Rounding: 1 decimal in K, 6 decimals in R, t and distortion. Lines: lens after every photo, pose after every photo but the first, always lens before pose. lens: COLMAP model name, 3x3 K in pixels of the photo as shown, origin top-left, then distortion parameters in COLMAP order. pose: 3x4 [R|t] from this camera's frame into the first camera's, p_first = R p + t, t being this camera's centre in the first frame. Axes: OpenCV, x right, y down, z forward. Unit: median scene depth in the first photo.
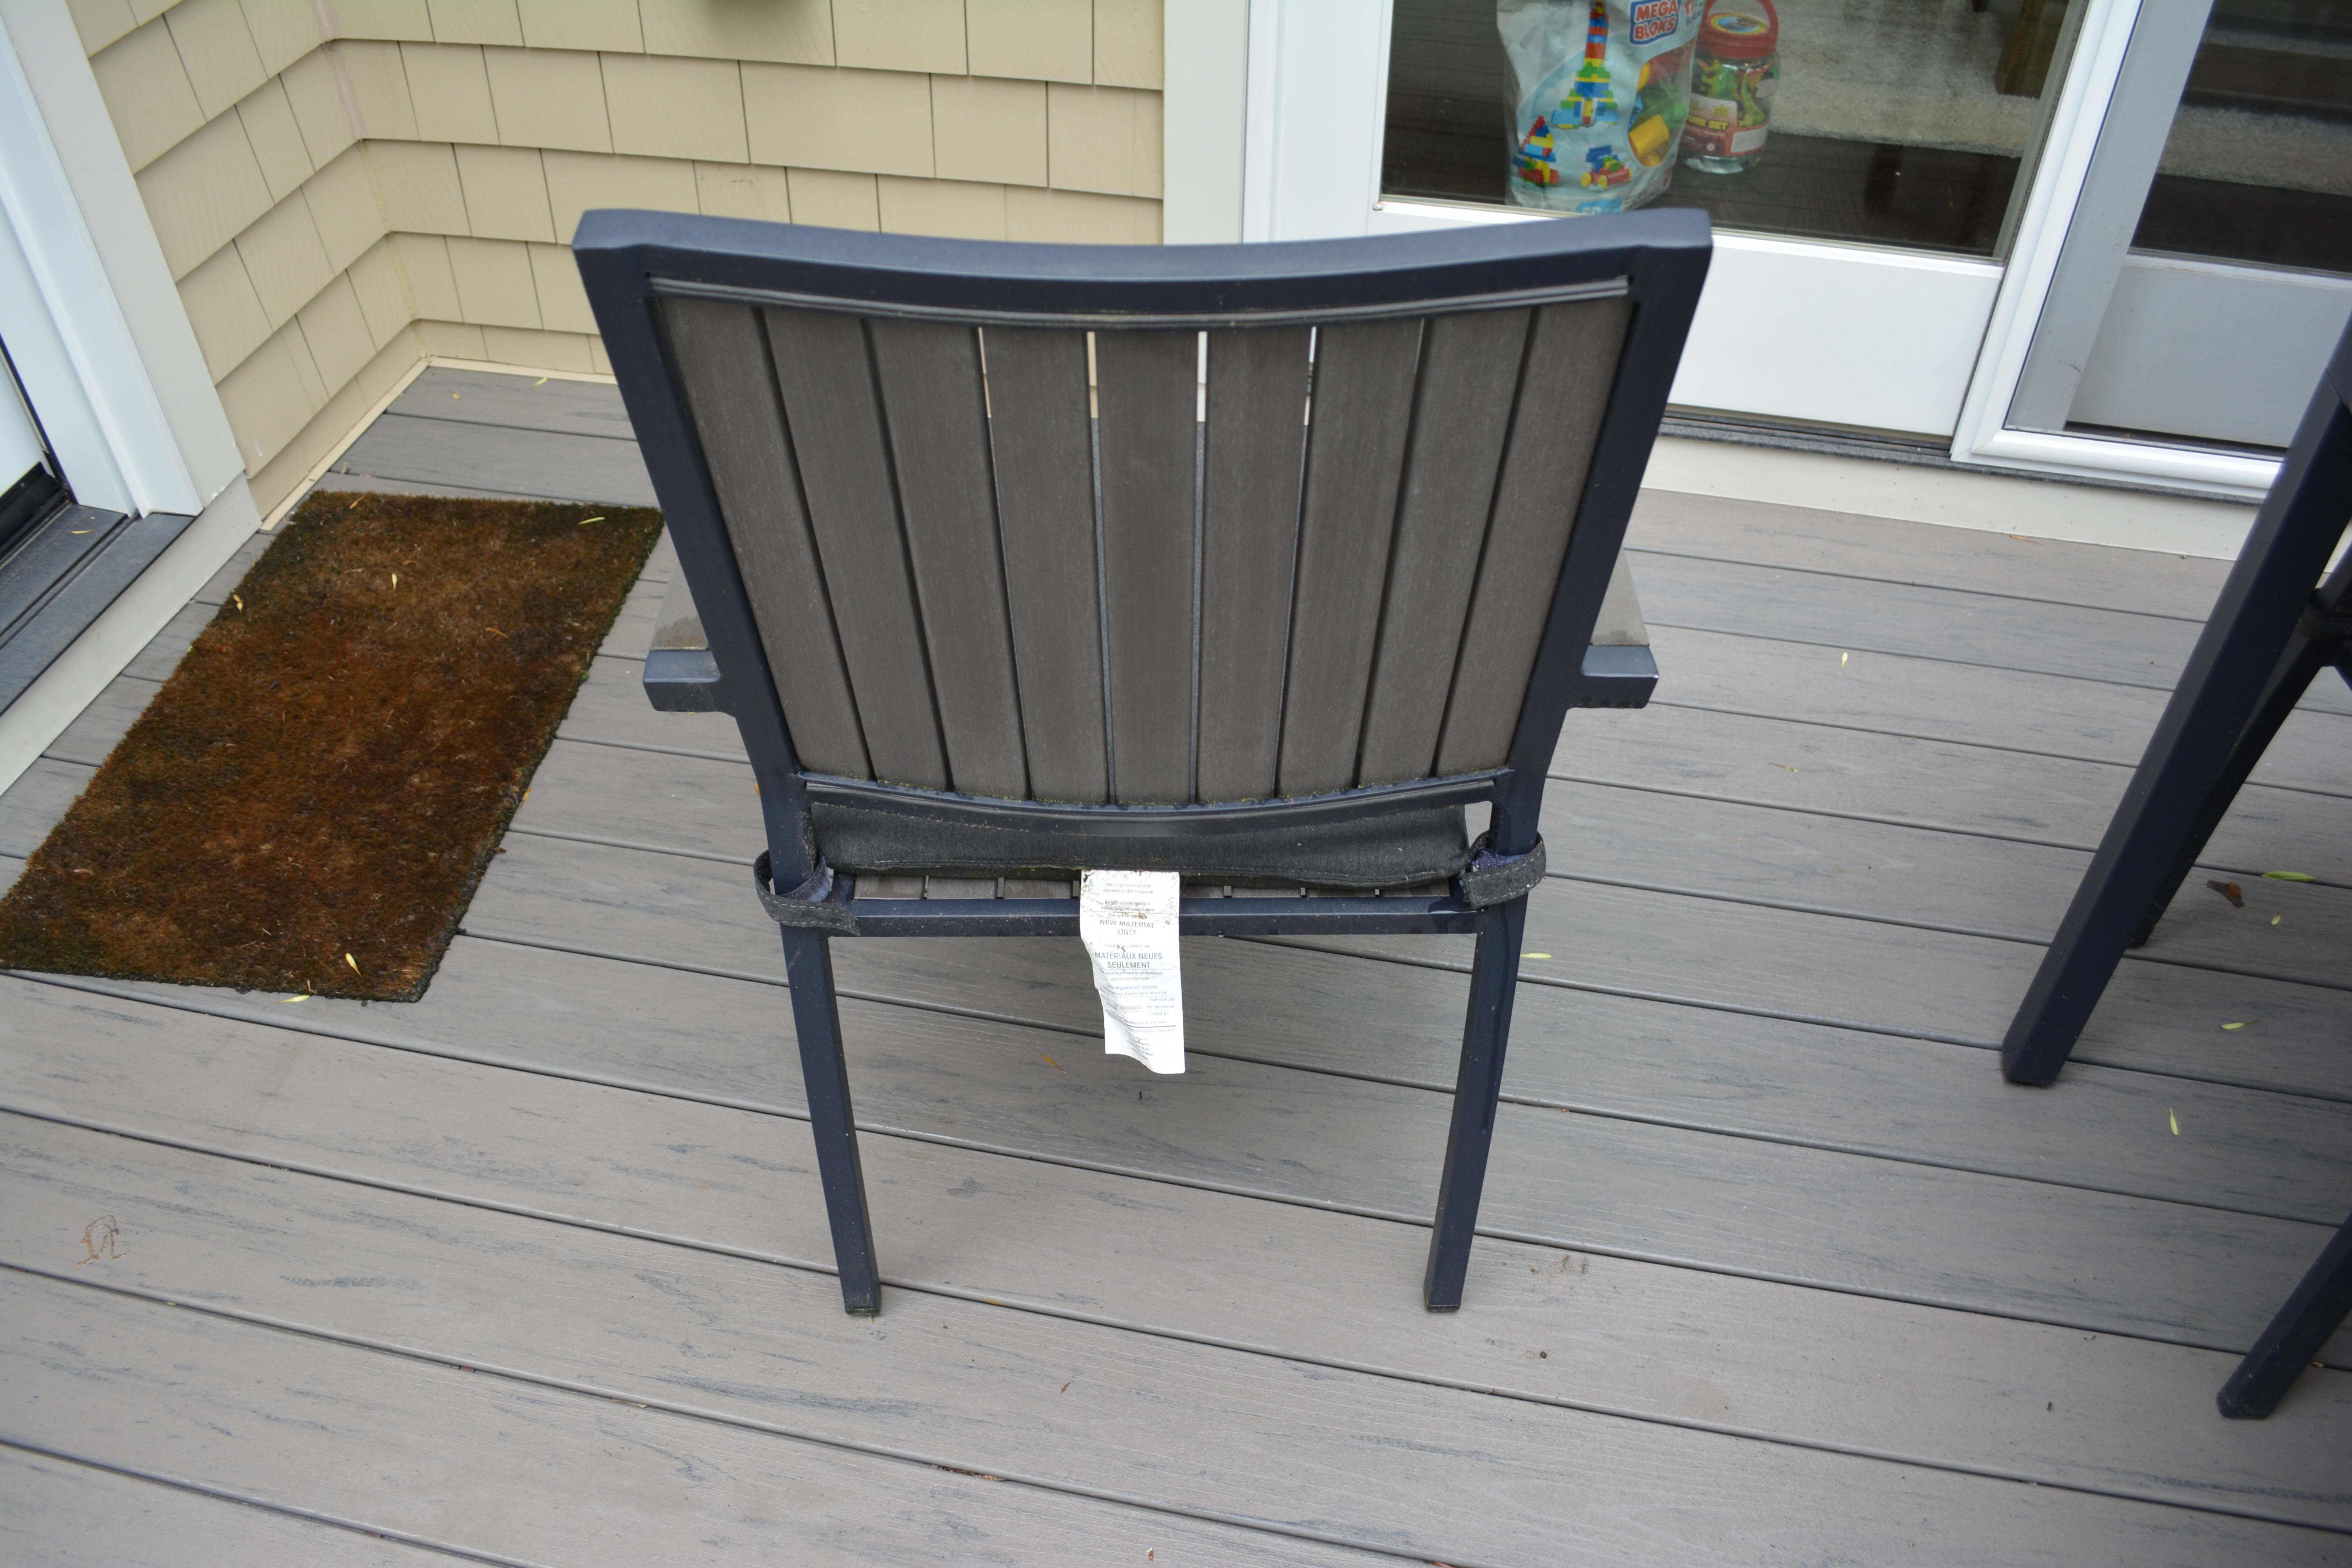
lens RADIAL K [[1868.9, 0, 1162.1], [0, 1868.9, 806.5], [0, 0, 1]] dist [-0.083032, 0.009551]
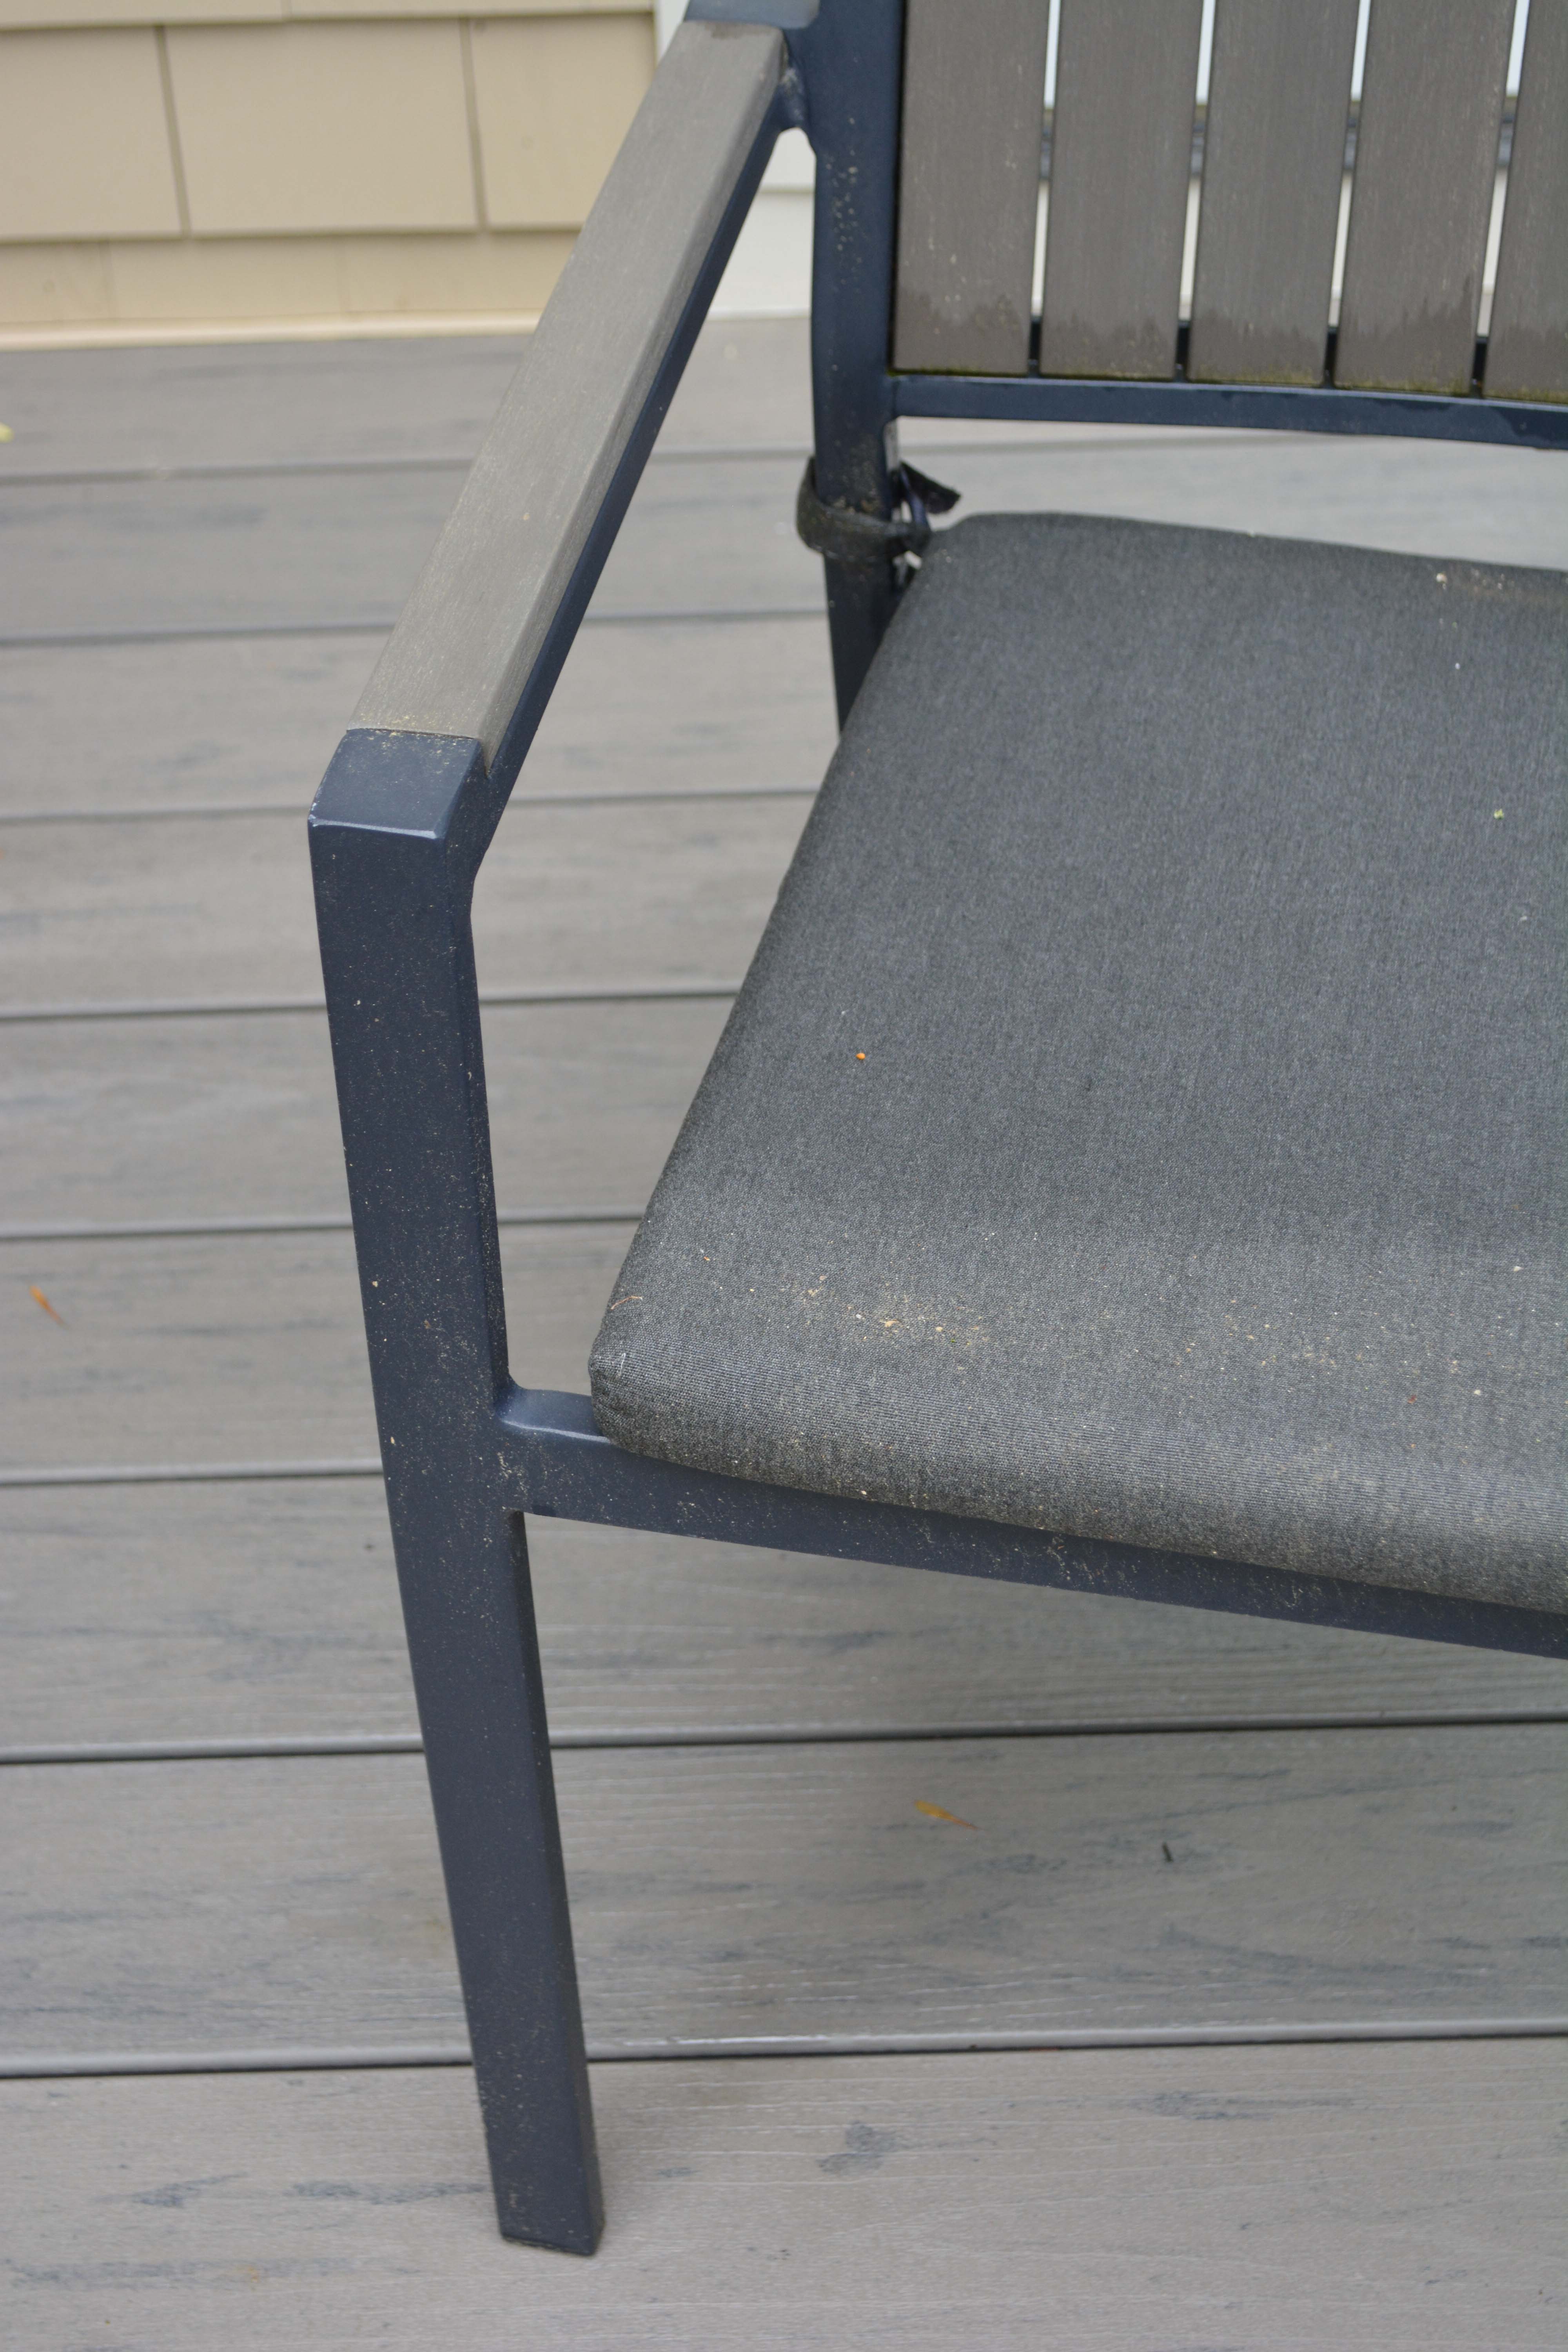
lens RADIAL K [[3984.7, 0, 775.8], [0, 3984.7, 1162.6], [0, 0, 1]] dist [0.007154, 0.000000]
pose [[0.975825, -0.171764, 0.135143, -0.190771], [0.165841, 0.984672, 0.054013, -0.068452], [-0.142349, -0.030295, 0.989353, 0.080073]]
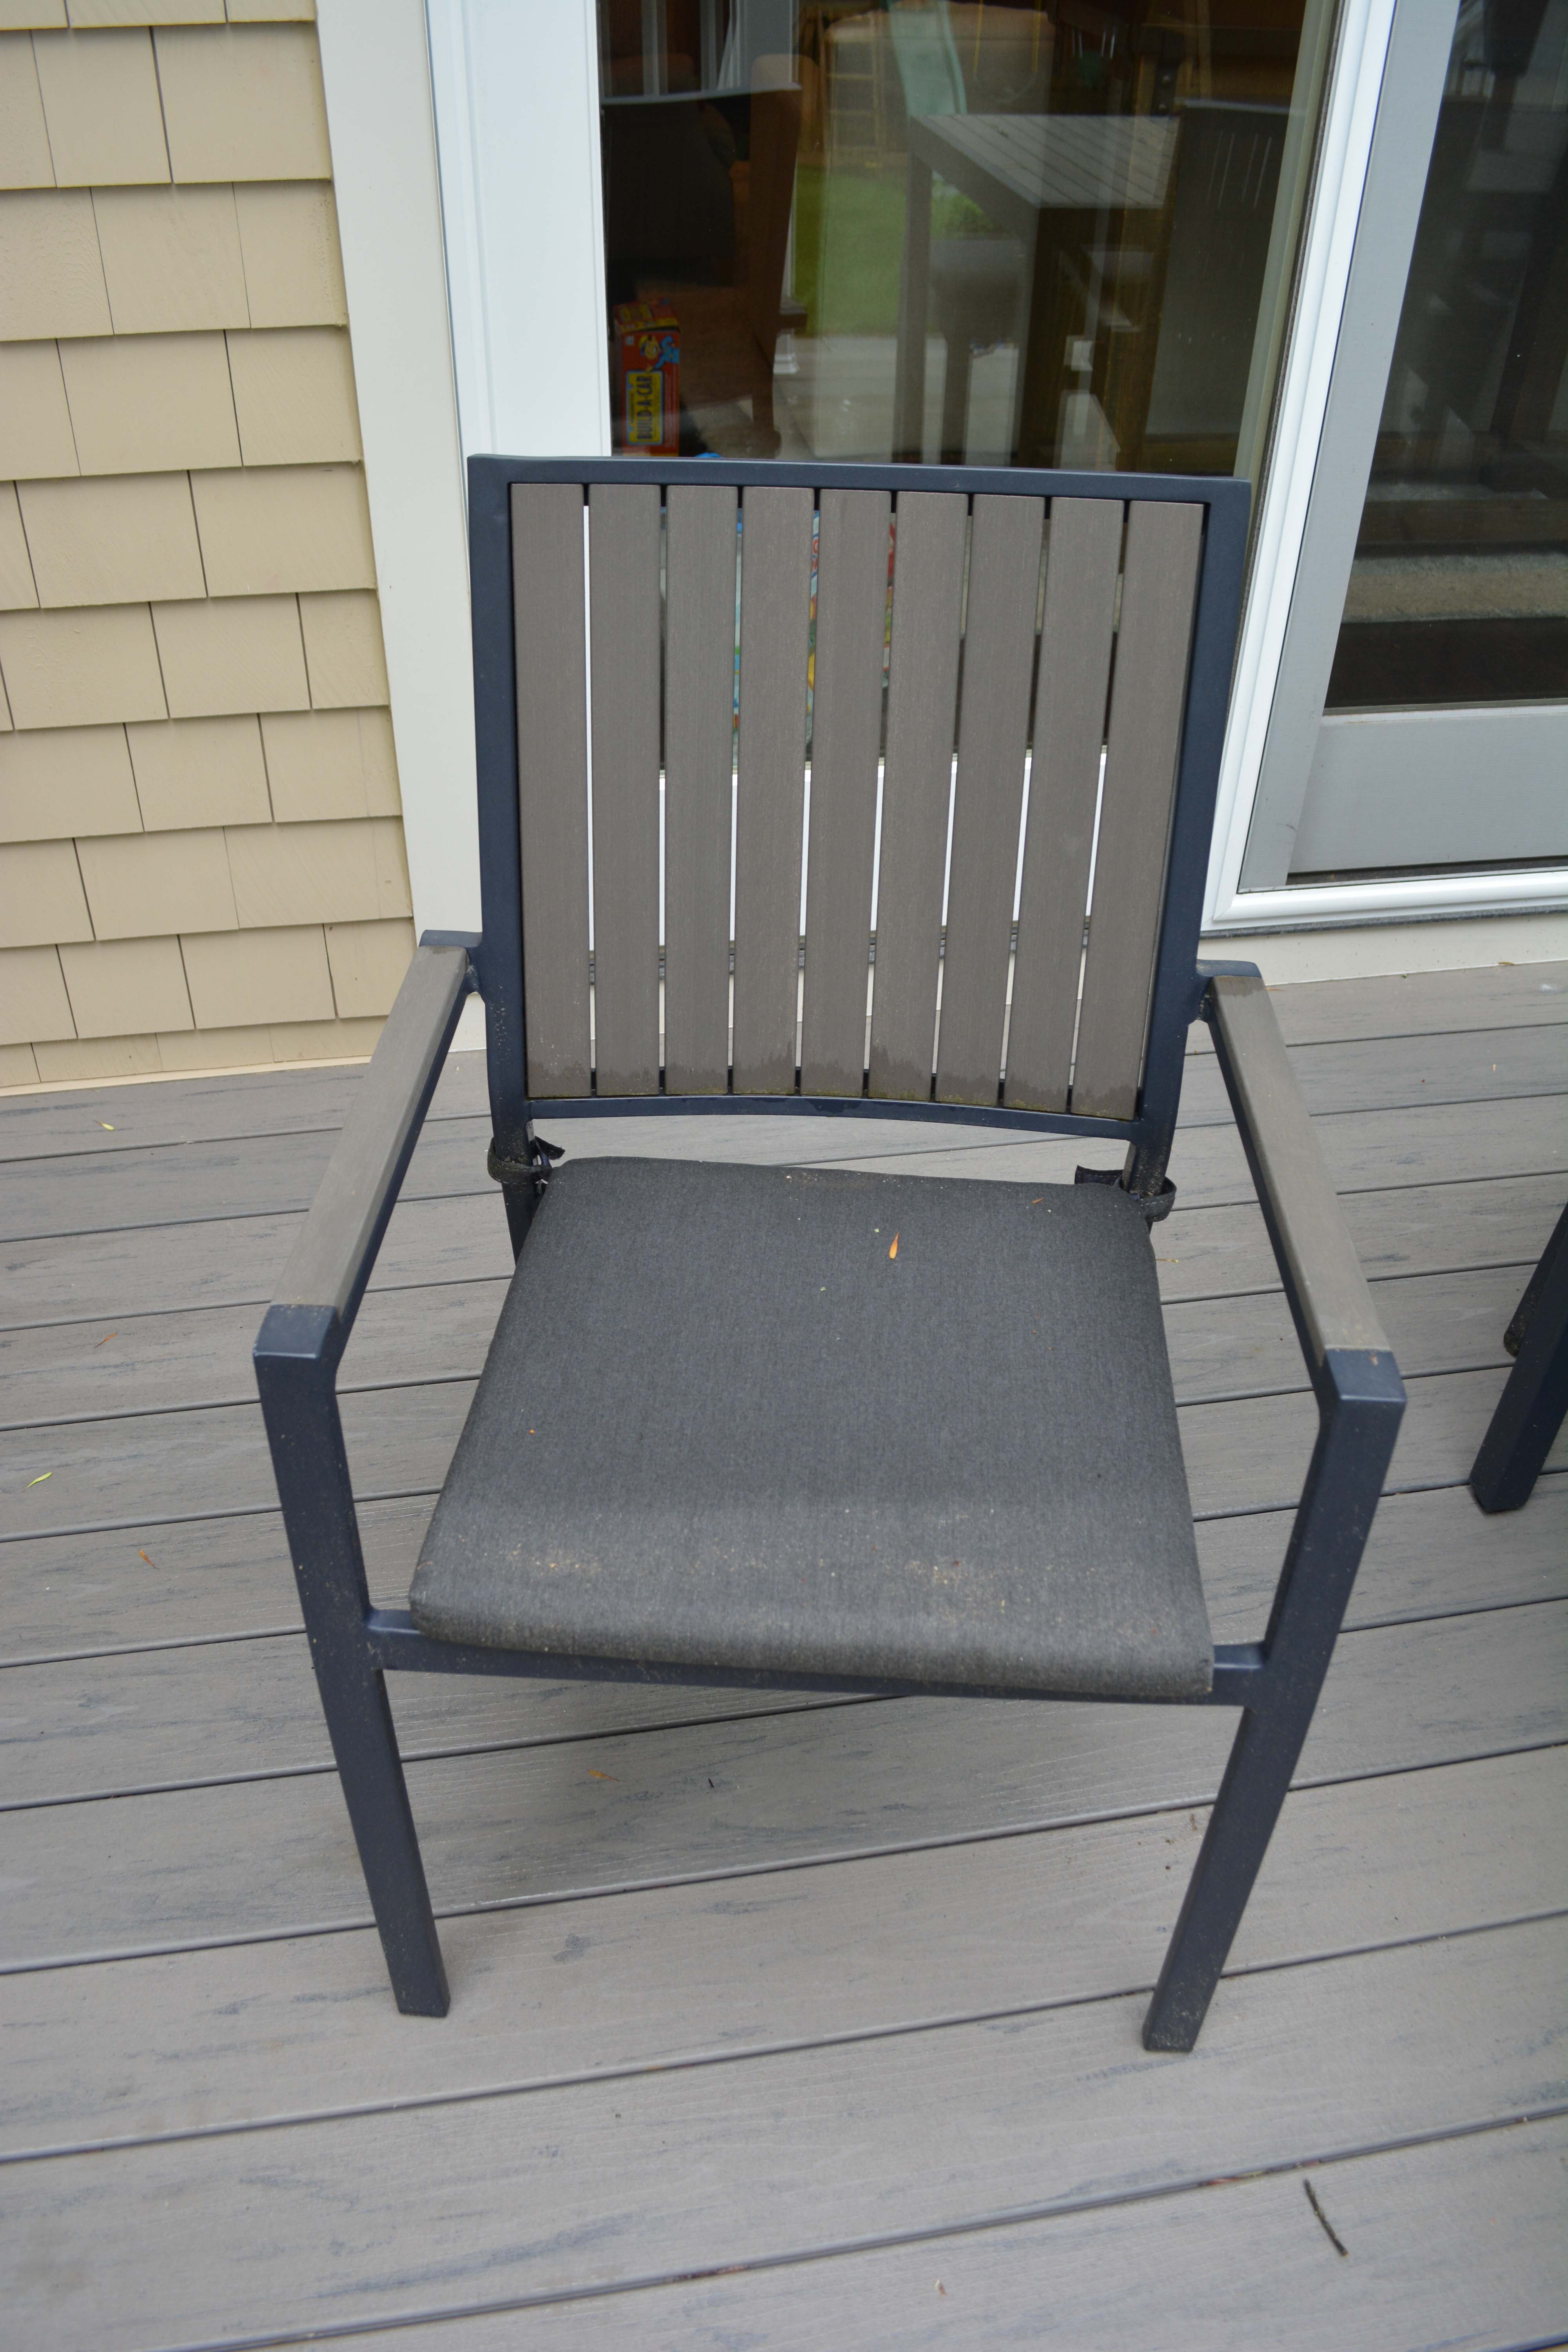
lens RADIAL K [[1868.9, 0, 781.3], [0, 1868.9, 1163.3], [0, 0, 1]] dist [-0.083032, 0.009551]
pose [[0.929813, -0.213482, 0.299789, -0.177888], [0.235727, 0.971010, -0.039657, -0.092490], [-0.282632, 0.107542, 0.953181, 0.081957]]
